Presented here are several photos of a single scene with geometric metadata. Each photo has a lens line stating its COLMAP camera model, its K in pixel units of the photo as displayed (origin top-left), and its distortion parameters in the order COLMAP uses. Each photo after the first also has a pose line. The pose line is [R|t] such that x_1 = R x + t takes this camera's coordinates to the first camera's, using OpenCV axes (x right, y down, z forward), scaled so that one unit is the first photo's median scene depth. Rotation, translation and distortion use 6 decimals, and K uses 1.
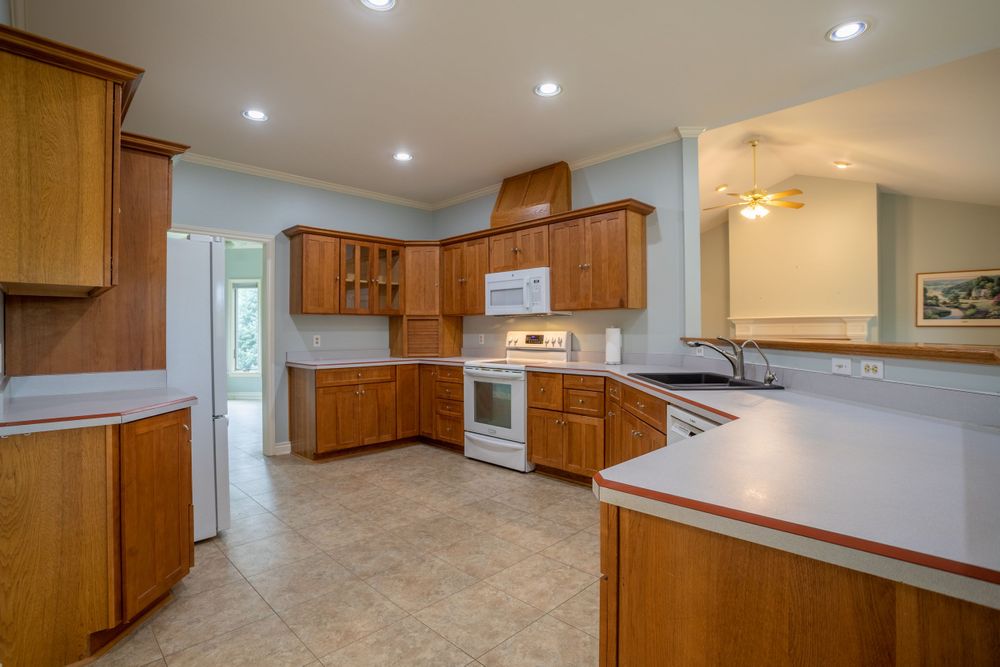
lens RADIAL K [[486.4, 0, 500.0], [0, 486.4, 333.5], [0, 0, 1]] dist [-0.071060, 0.026243]
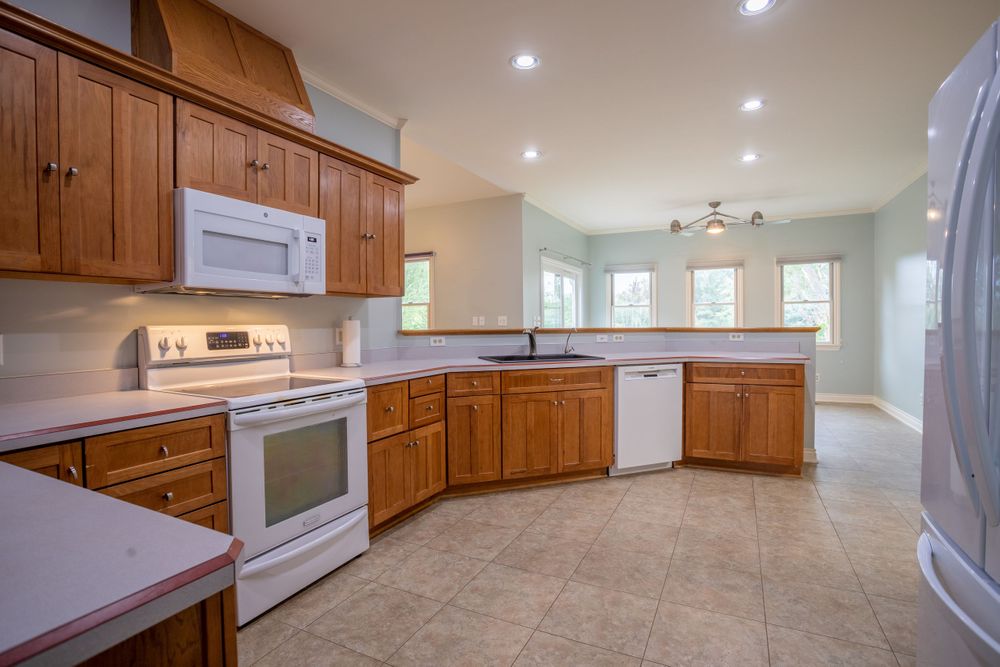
lens RADIAL K [[486.4, 0, 500.0], [0, 486.4, 333.5], [0, 0, 1]] dist [-0.071060, 0.026243]
pose [[-0.322970, -0.013390, 0.946314, -0.588493], [0.014245, 0.999718, 0.019007, -0.001076], [-0.946302, 0.019619, -0.322688, 1.039655]]
